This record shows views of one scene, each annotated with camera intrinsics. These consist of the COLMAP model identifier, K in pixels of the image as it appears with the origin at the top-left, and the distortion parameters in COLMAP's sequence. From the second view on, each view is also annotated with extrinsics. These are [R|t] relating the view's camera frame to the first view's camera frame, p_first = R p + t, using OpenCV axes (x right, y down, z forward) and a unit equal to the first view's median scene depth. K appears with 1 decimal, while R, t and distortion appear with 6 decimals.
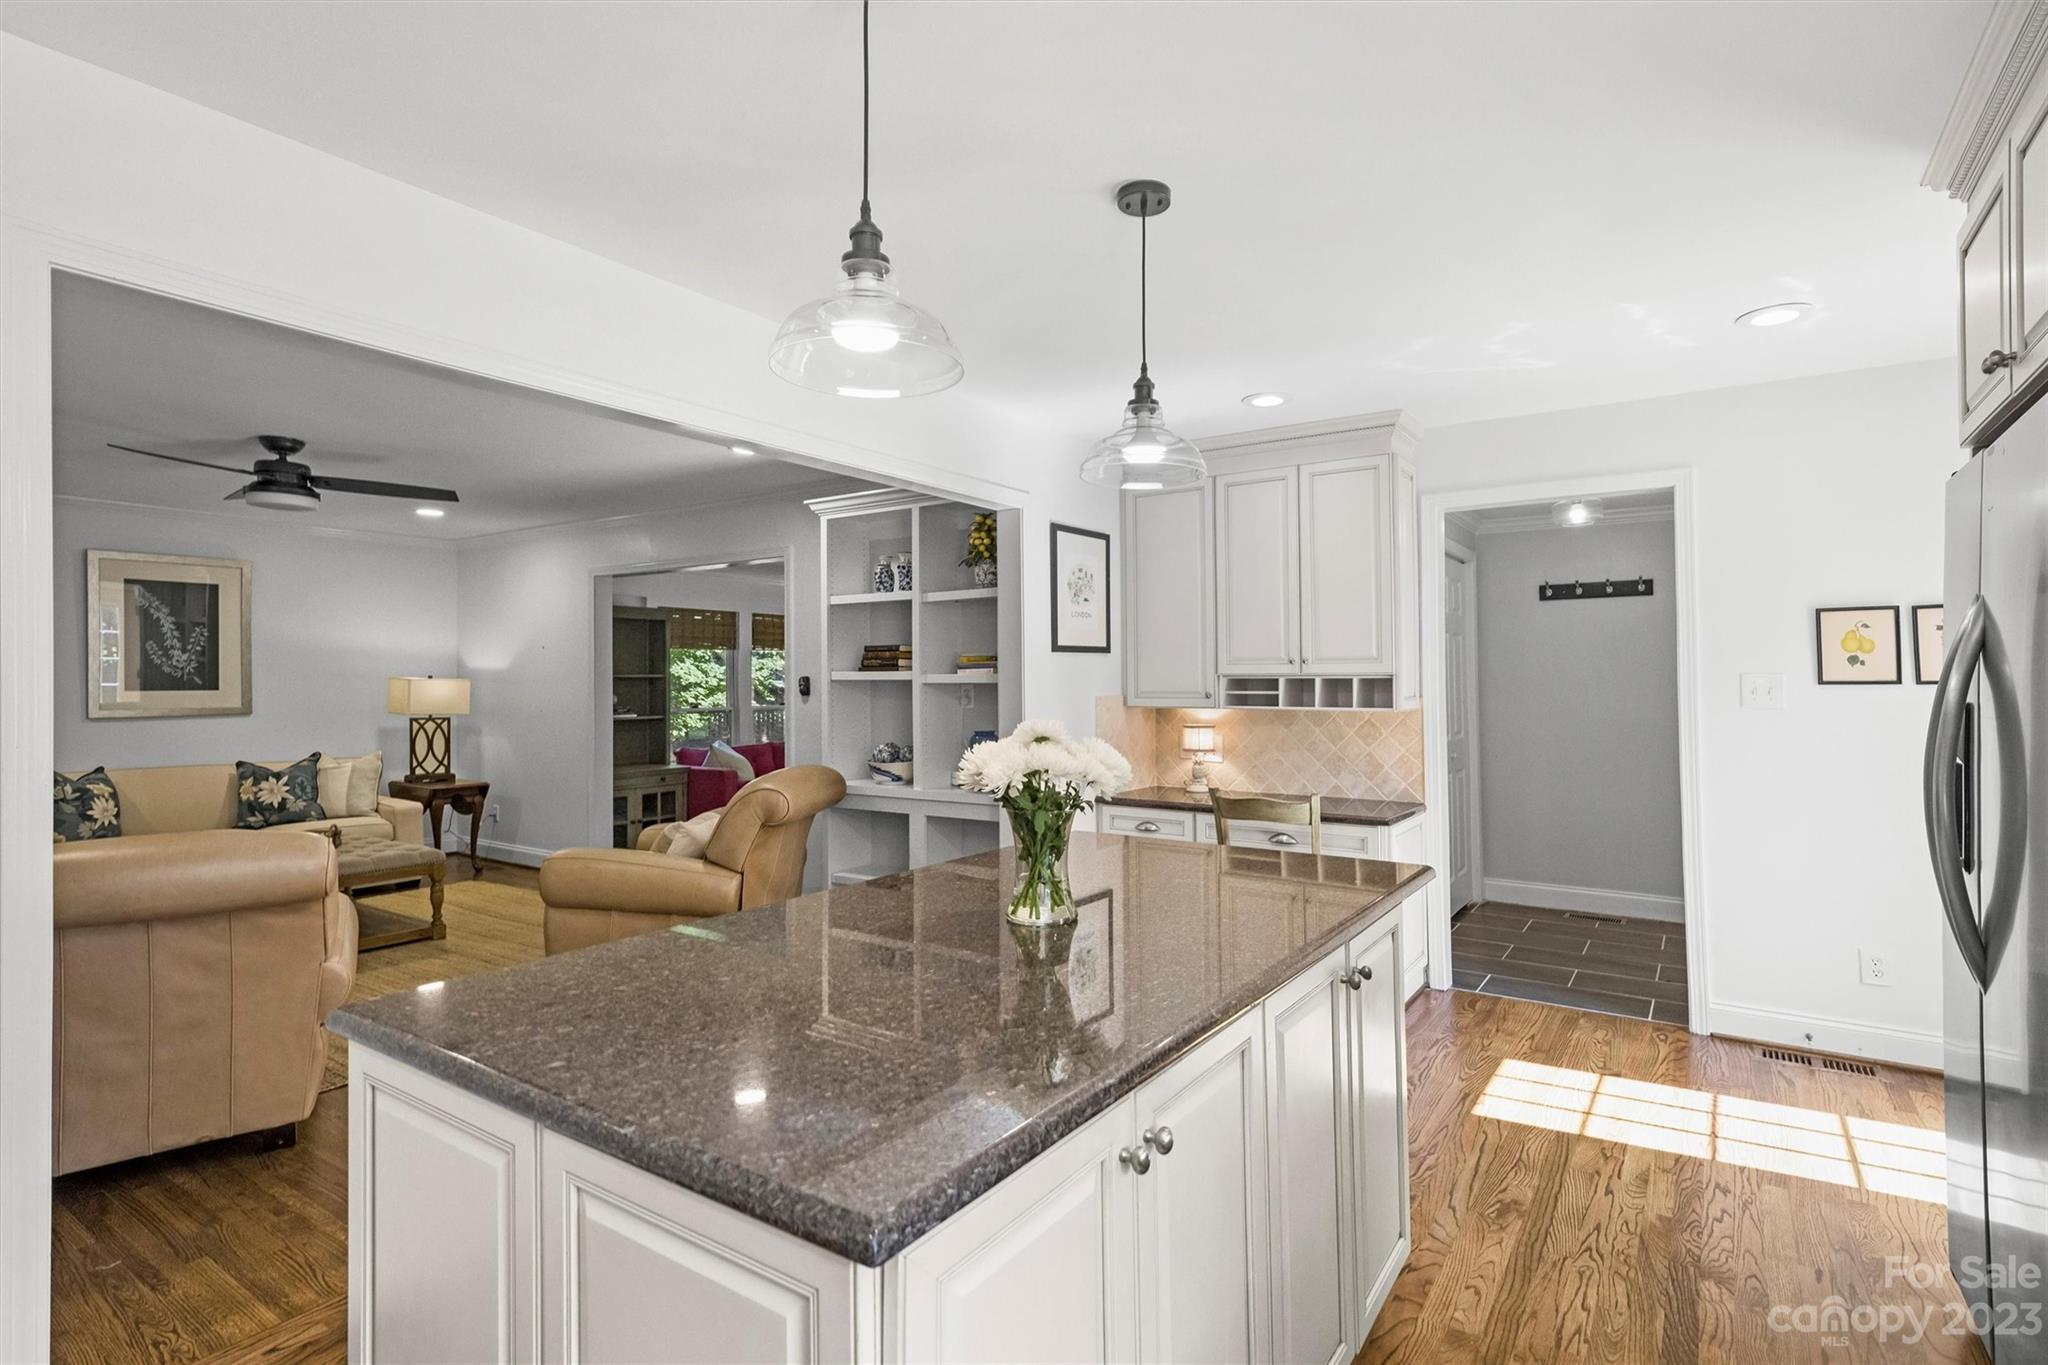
lens RADIAL K [[993.4, 0, 1024.8], [0, 993.4, 664.3], [0, 0, 1]] dist [-0.004208, -0.000943]
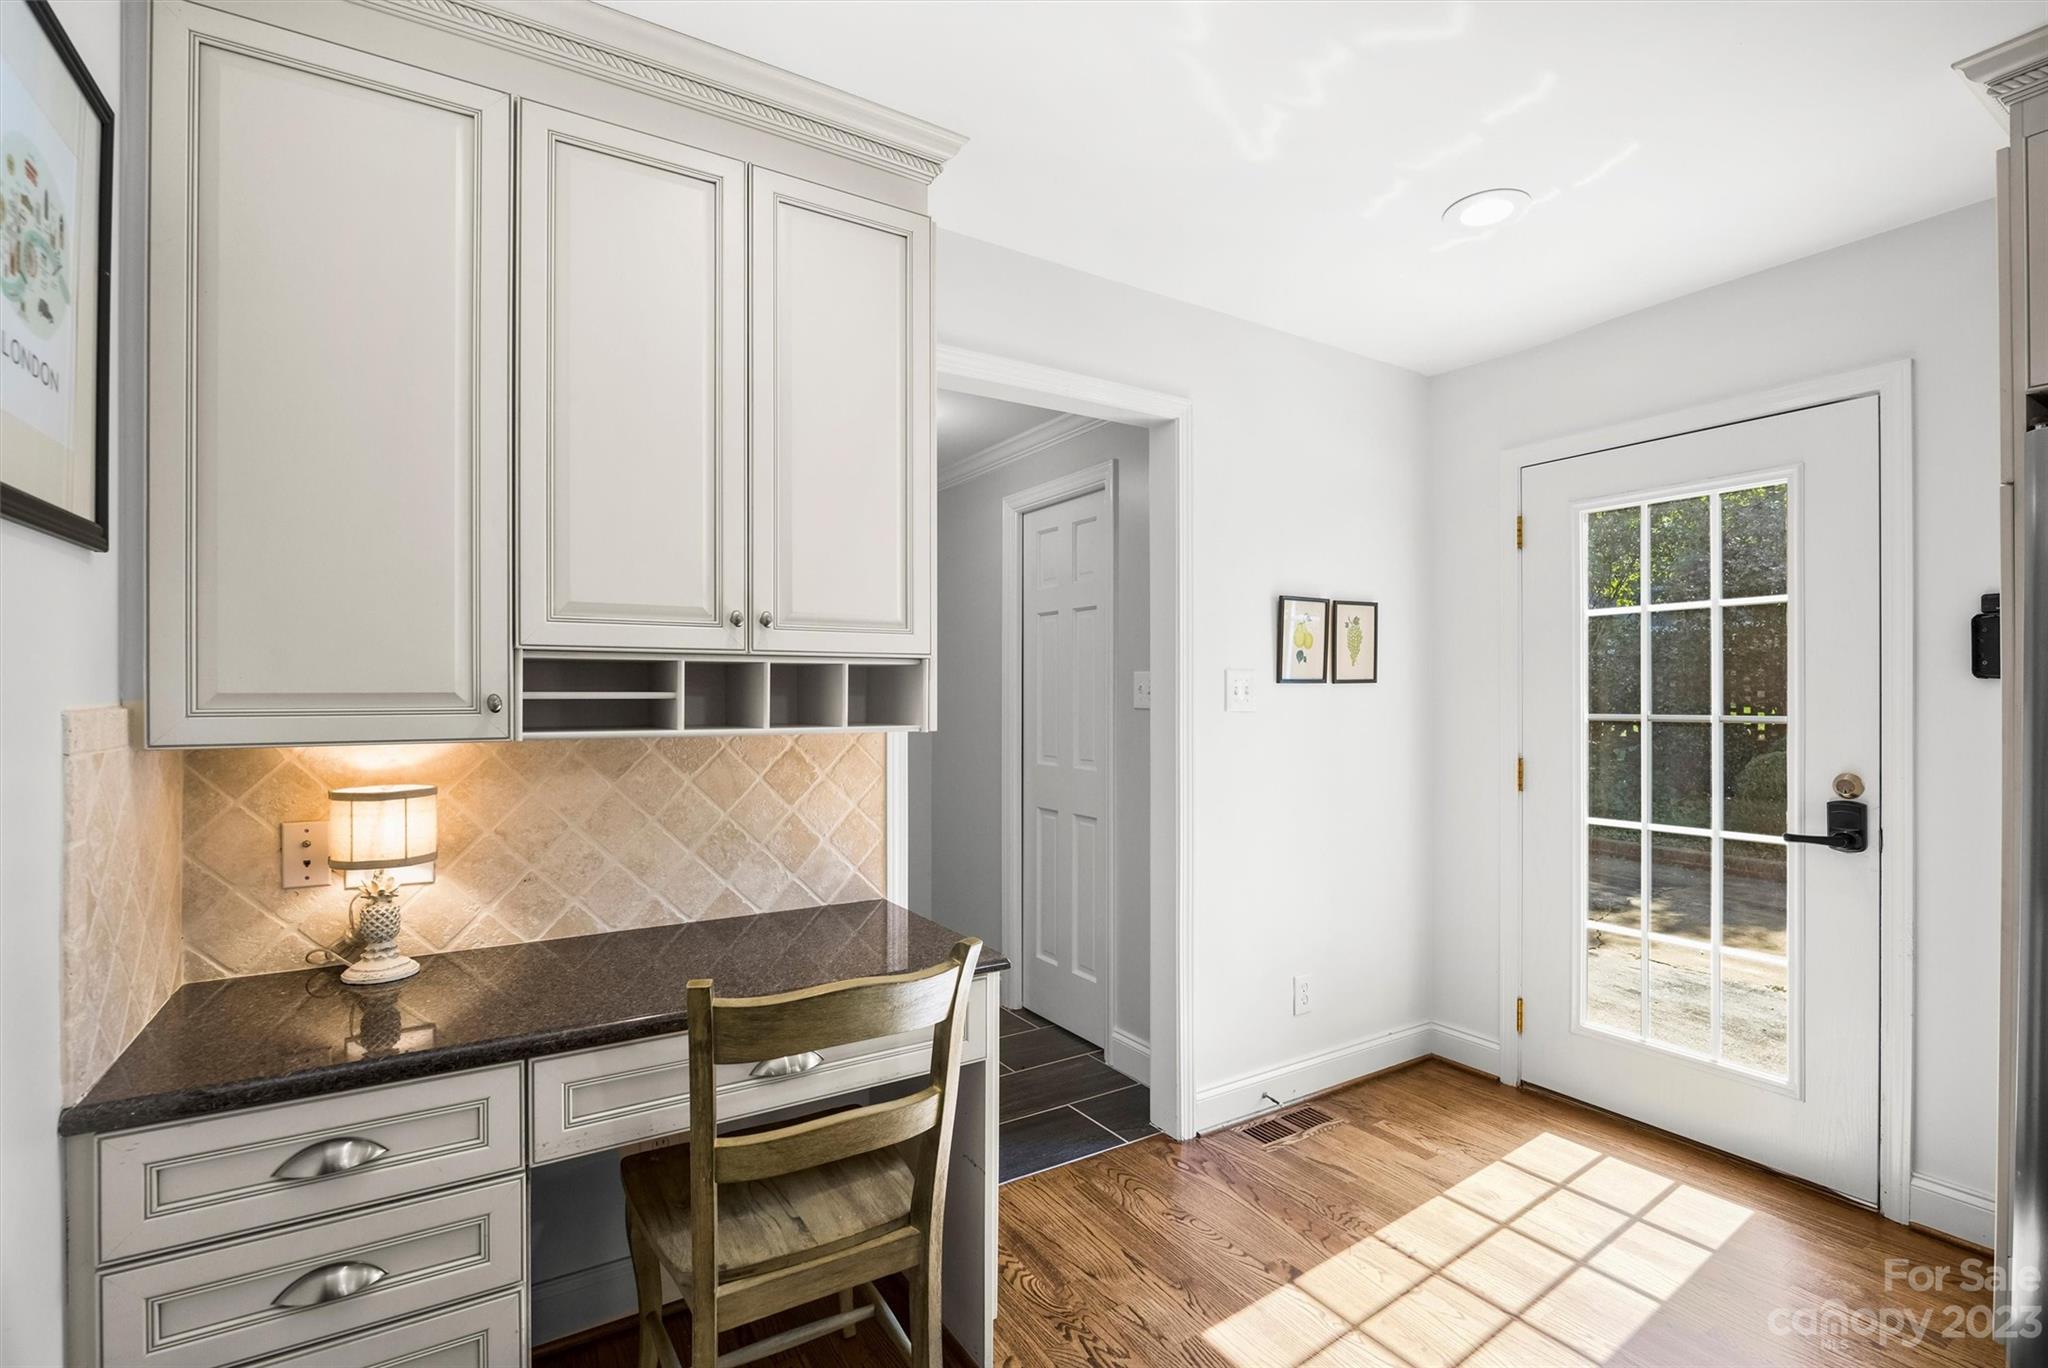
lens RADIAL K [[993.4, 0, 1030.7], [0, 993.4, 681.2], [0, 0, 1]] dist [-0.004208, -0.000943]
pose [[0.402207, 0.010970, 0.915483, -0.060624], [-0.017727, 0.999834, -0.004193, 0.020656], [-0.915377, -0.014542, 0.402334, 0.673611]]
